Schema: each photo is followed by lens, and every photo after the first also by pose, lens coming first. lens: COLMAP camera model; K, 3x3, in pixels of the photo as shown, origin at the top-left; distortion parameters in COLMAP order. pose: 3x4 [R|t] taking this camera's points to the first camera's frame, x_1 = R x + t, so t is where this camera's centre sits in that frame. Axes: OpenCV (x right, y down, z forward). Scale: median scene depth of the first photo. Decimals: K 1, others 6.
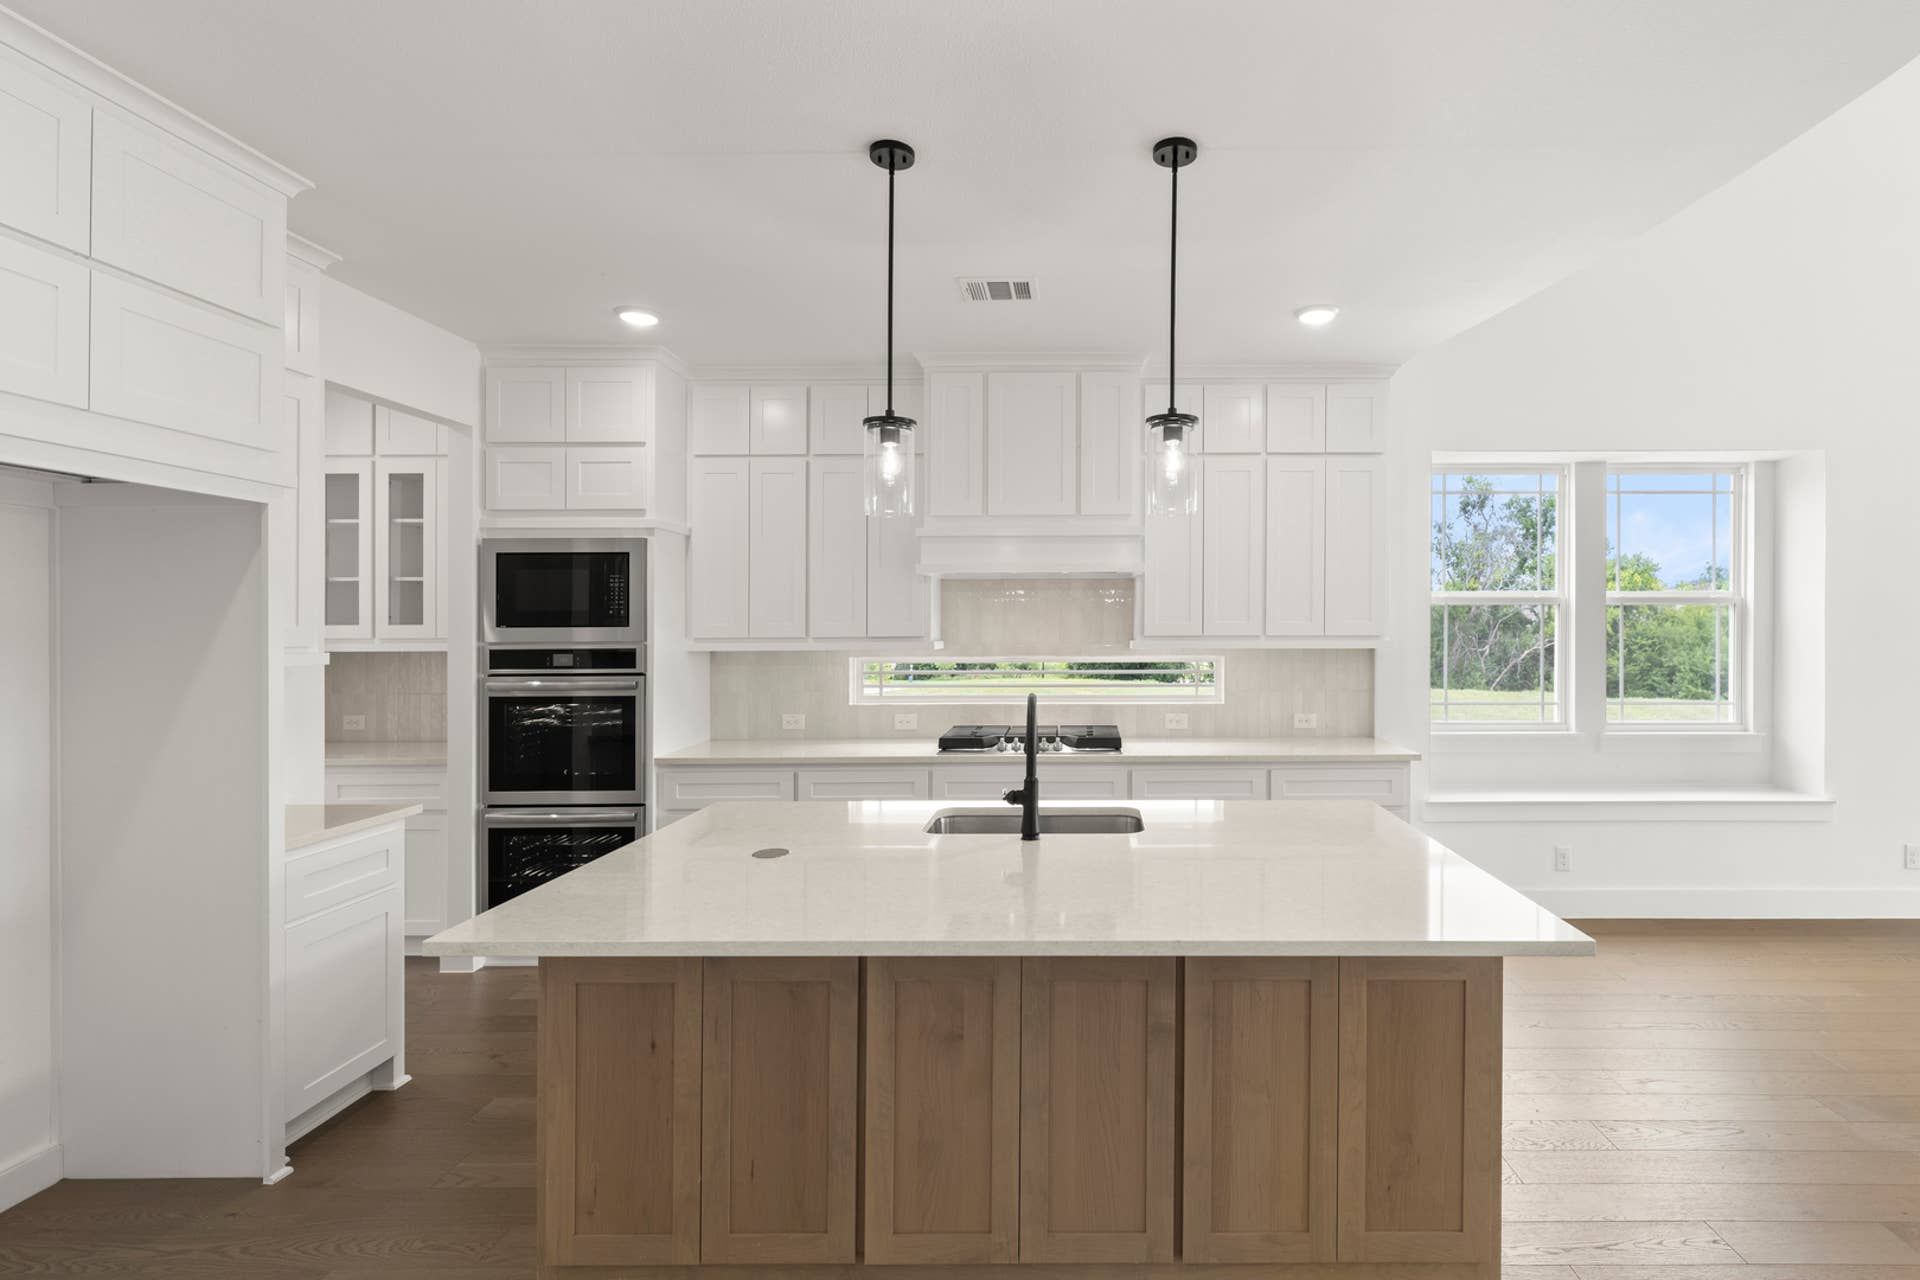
lens RADIAL K [[960.2, 0, 979.0], [0, 960.2, 626.5], [0, 0, 1]] dist [0.001755, 0.001865]
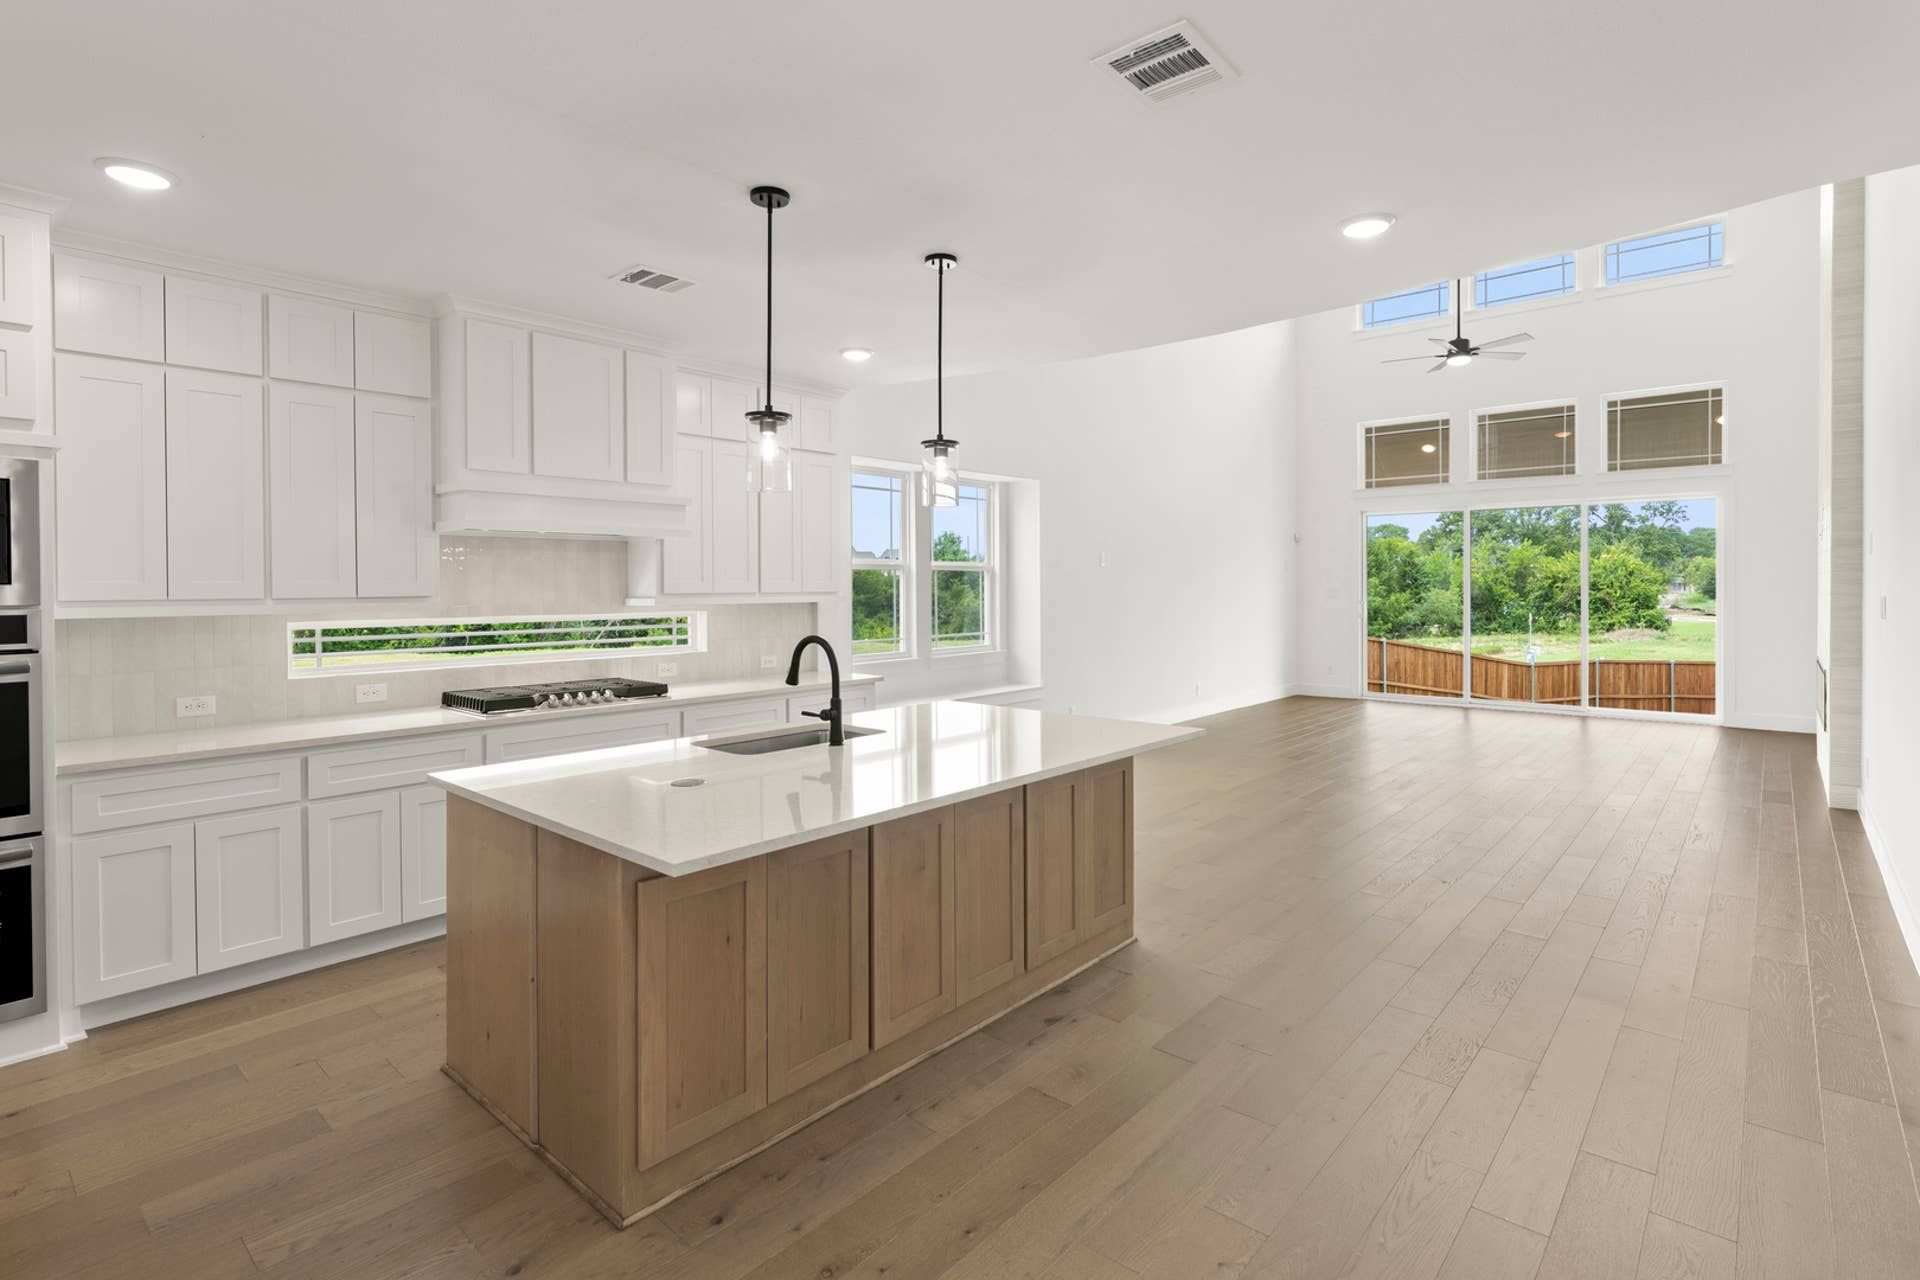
lens RADIAL K [[925.7, 0, 982.8], [0, 925.7, 588.0], [0, 0, 1]] dist [0.007933, 0.000348]
pose [[0.656639, -0.002654, 0.754200, -0.420798], [0.002471, 0.999996, 0.001368, 0.002935], [-0.754201, 0.000965, 0.656643, 0.009443]]
